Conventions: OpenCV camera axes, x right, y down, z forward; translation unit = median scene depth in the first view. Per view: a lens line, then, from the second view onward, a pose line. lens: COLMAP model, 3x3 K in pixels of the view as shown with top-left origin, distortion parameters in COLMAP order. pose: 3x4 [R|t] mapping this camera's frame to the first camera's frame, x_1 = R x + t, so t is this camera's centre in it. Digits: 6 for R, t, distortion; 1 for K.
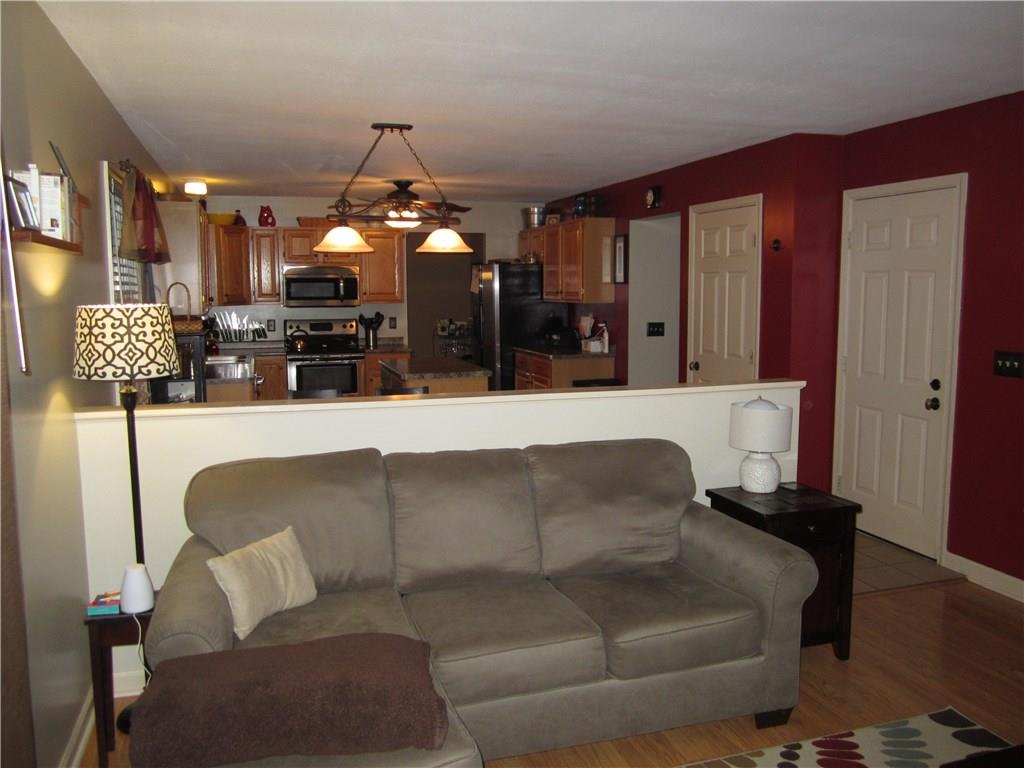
lens RADIAL K [[838.4, 0, 513.3], [0, 838.4, 385.3], [0, 0, 1]] dist [-0.008103, 0.000597]
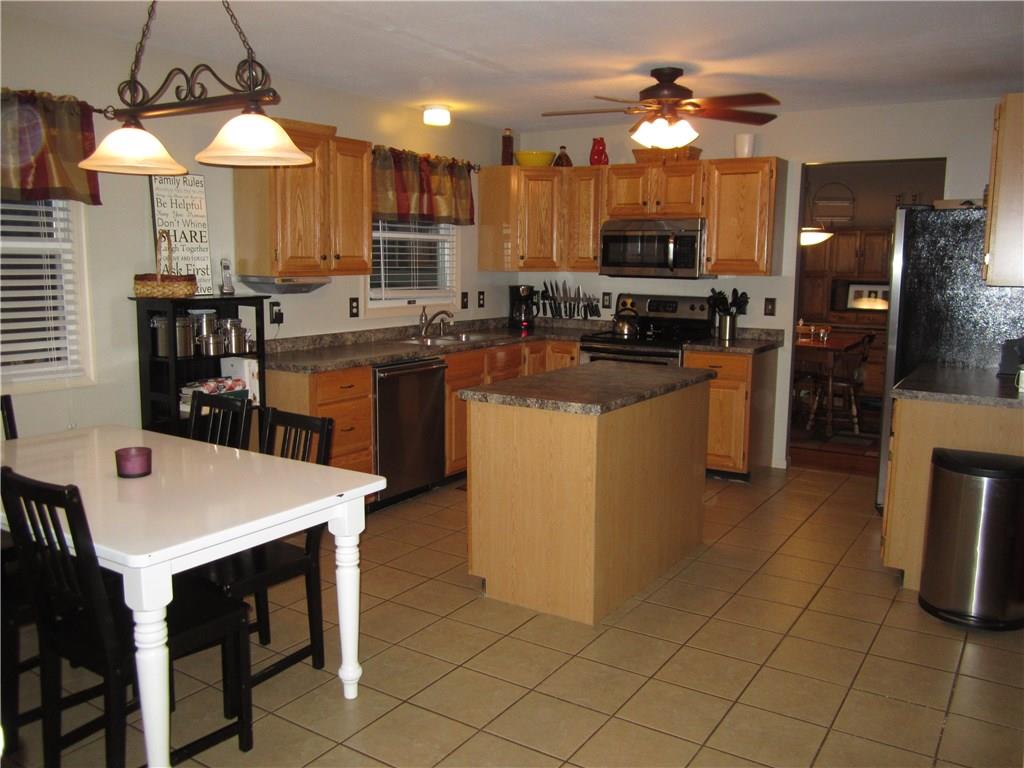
lens RADIAL K [[838.4, 0, 511.7], [0, 838.4, 378.8], [0, 0, 1]] dist [-0.008103, 0.000597]
pose [[0.668501, 0.123431, -0.733397, 0.214594], [-0.101945, 0.992031, 0.074035, -0.049854], [0.736691, 0.025273, 0.675757, 0.442554]]
